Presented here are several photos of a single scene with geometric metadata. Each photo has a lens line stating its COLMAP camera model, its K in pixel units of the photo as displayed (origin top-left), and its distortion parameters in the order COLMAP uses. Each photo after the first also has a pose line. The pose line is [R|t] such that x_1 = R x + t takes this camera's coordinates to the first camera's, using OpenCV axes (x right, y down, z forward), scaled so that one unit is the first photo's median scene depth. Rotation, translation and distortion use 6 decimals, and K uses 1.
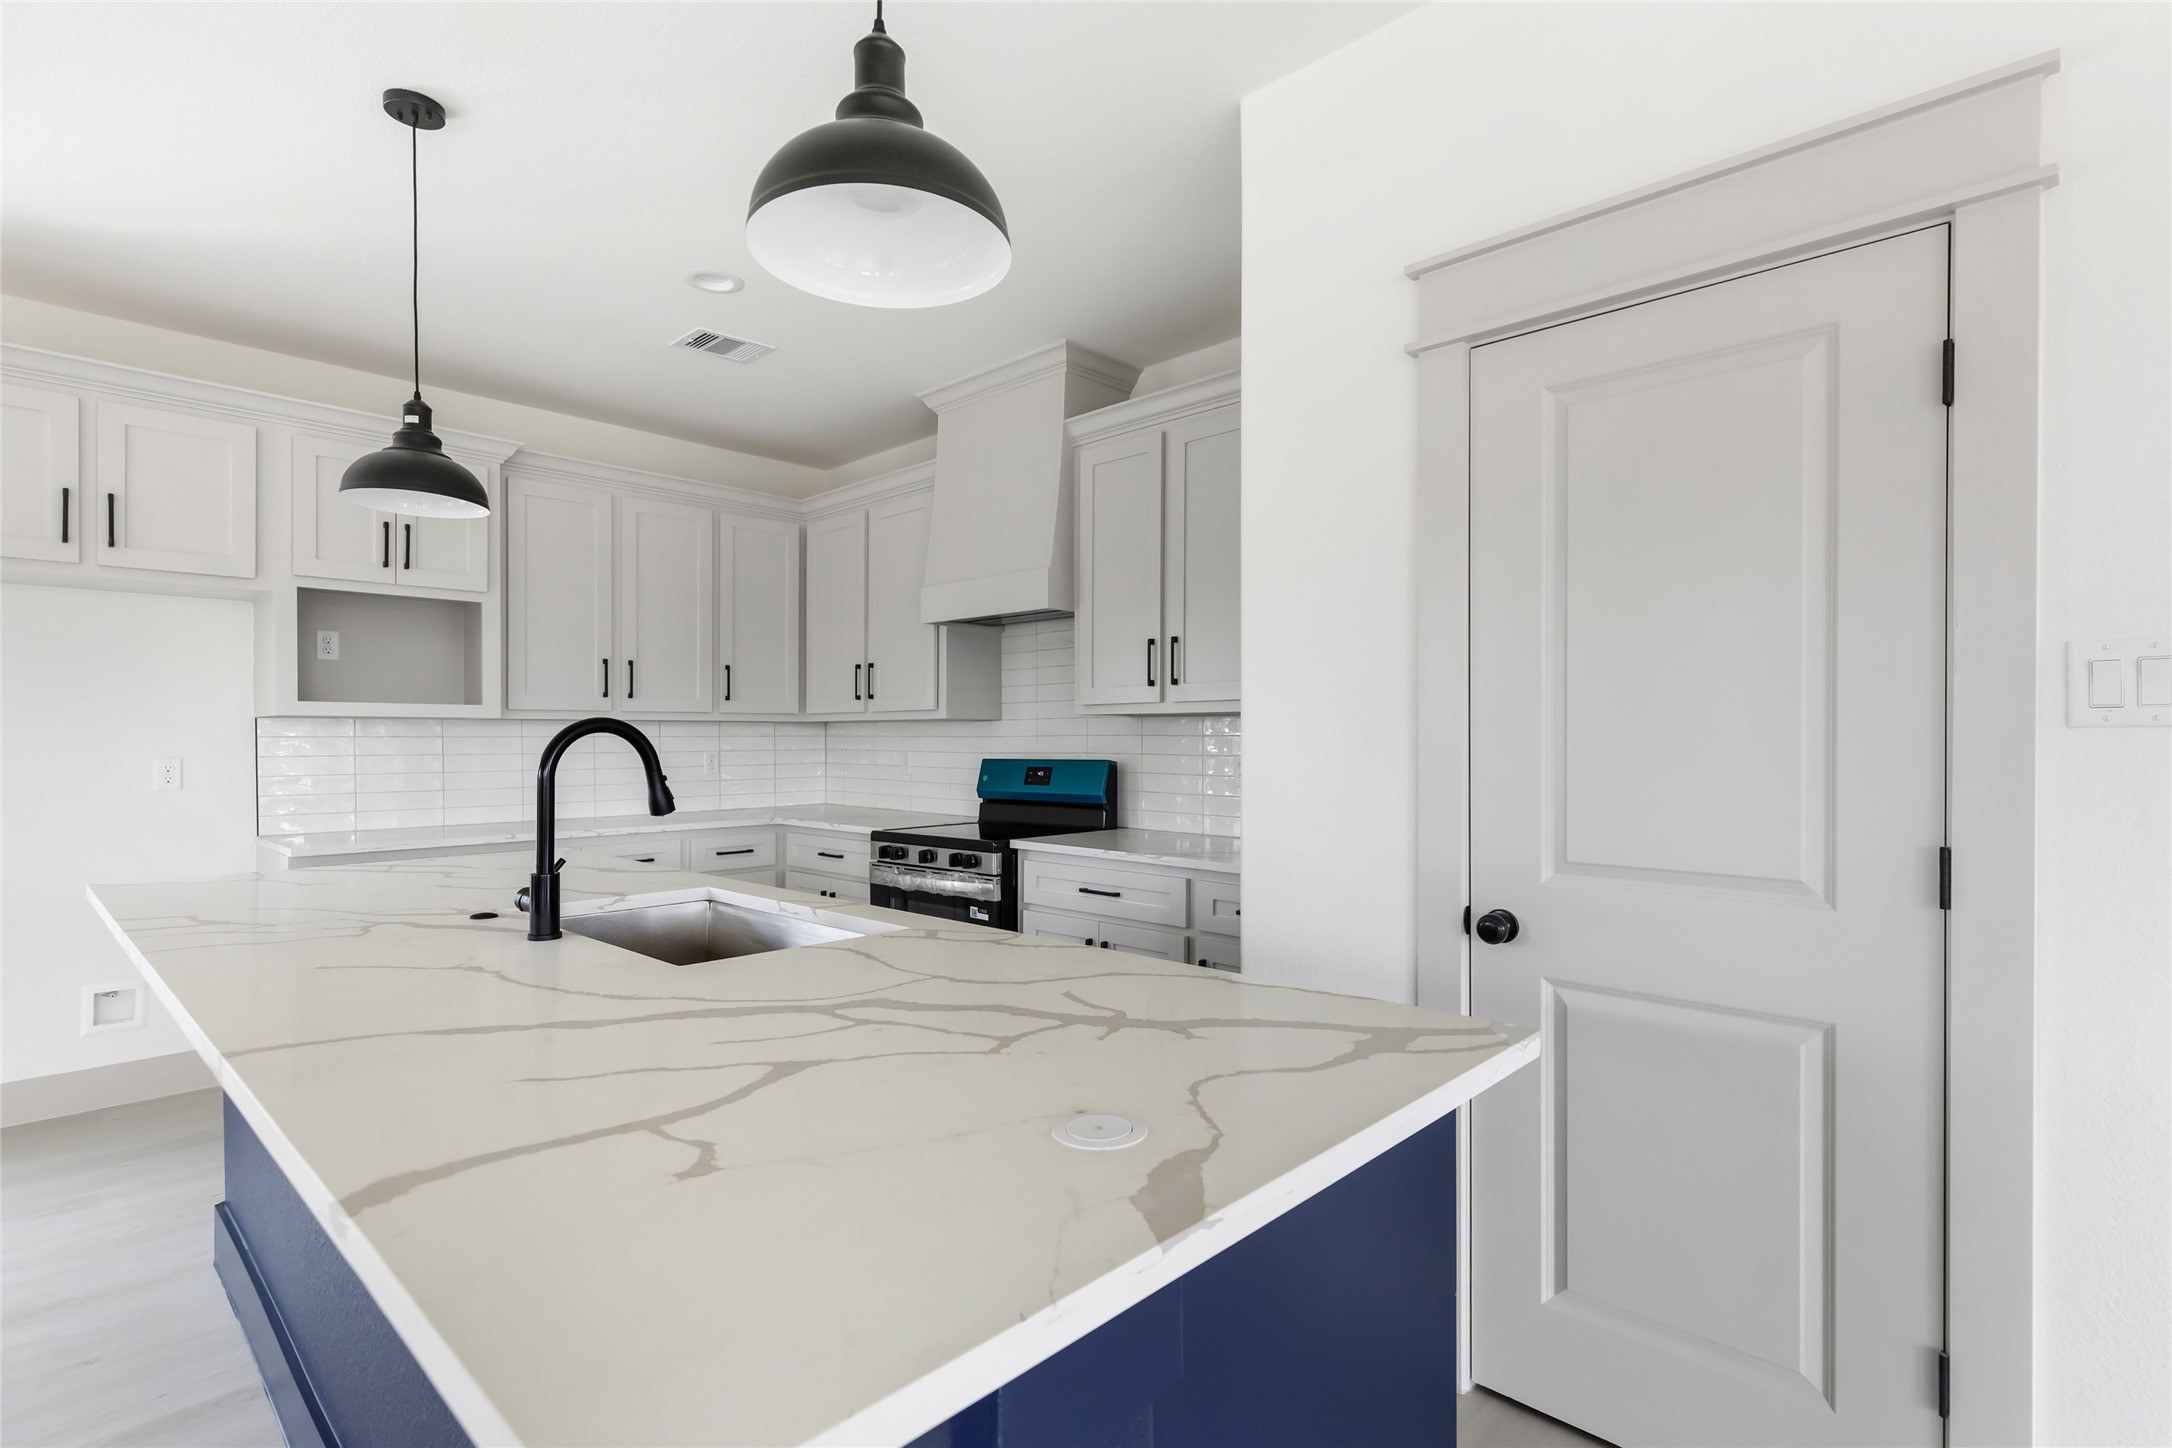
lens RADIAL K [[983.9, 0, 1082.2], [0, 983.9, 739.3], [0, 0, 1]] dist [-0.001160, -0.000279]
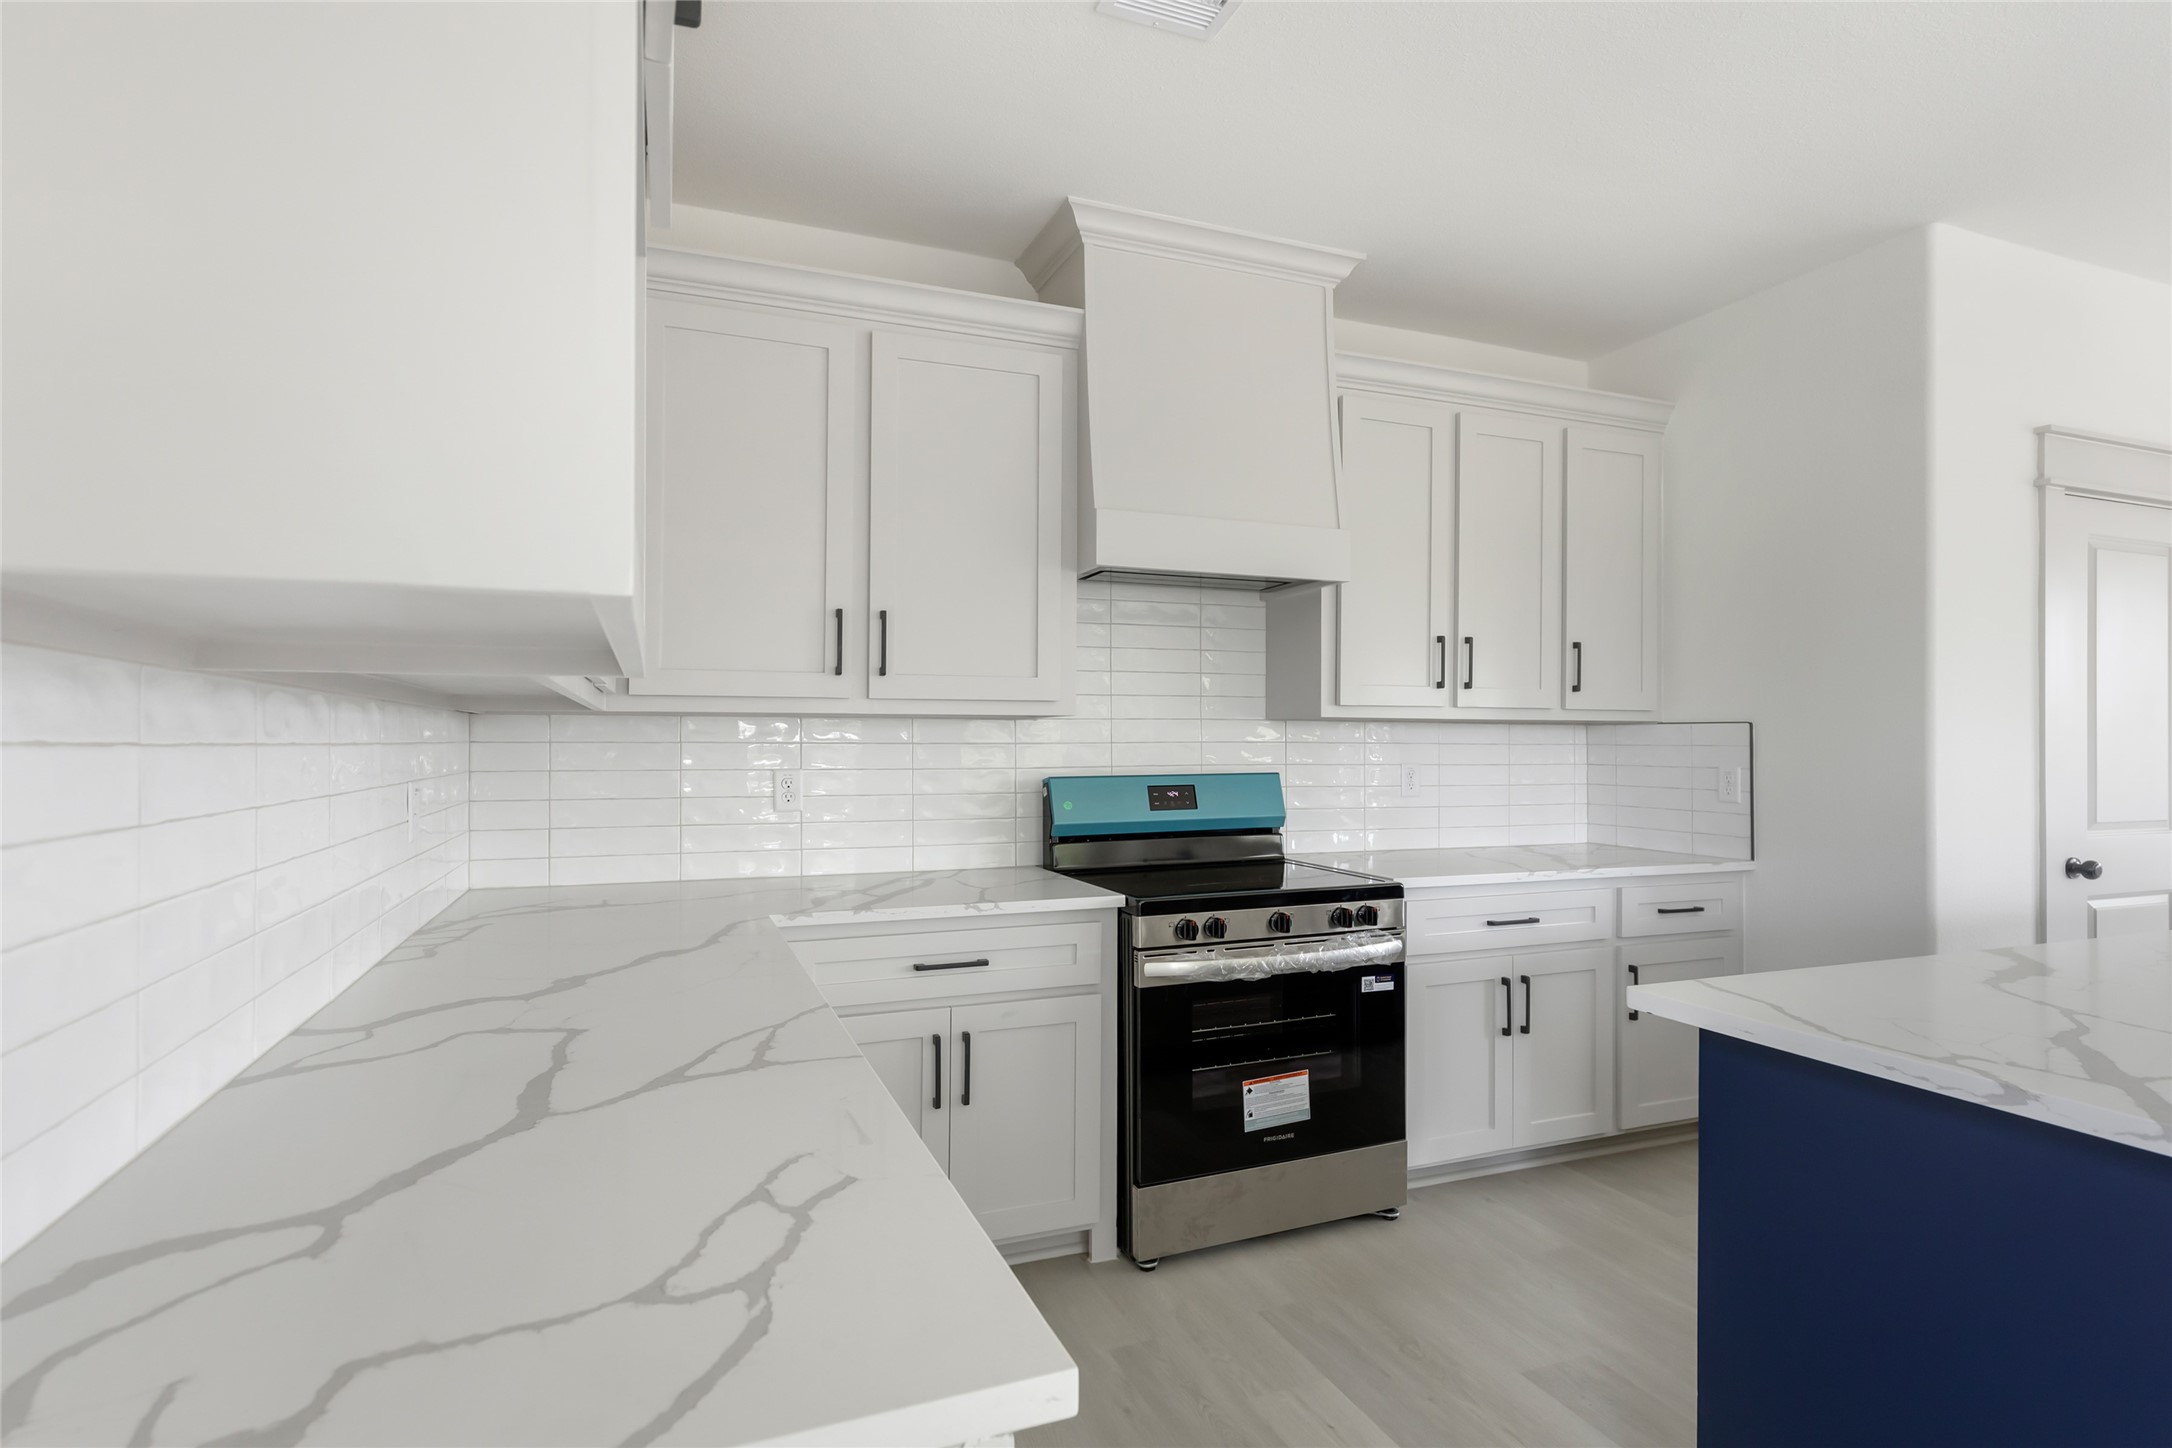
lens RADIAL K [[1063.6, 0, 1077.9], [0, 1063.6, 744.6], [0, 0, 1]] dist [0.014109, -0.000952]
pose [[0.436339, 0.001358, 0.899781, -0.960292], [-0.000599, 0.999999, -0.001219, -0.001261], [-0.899782, -0.000007, 0.436339, 0.881942]]
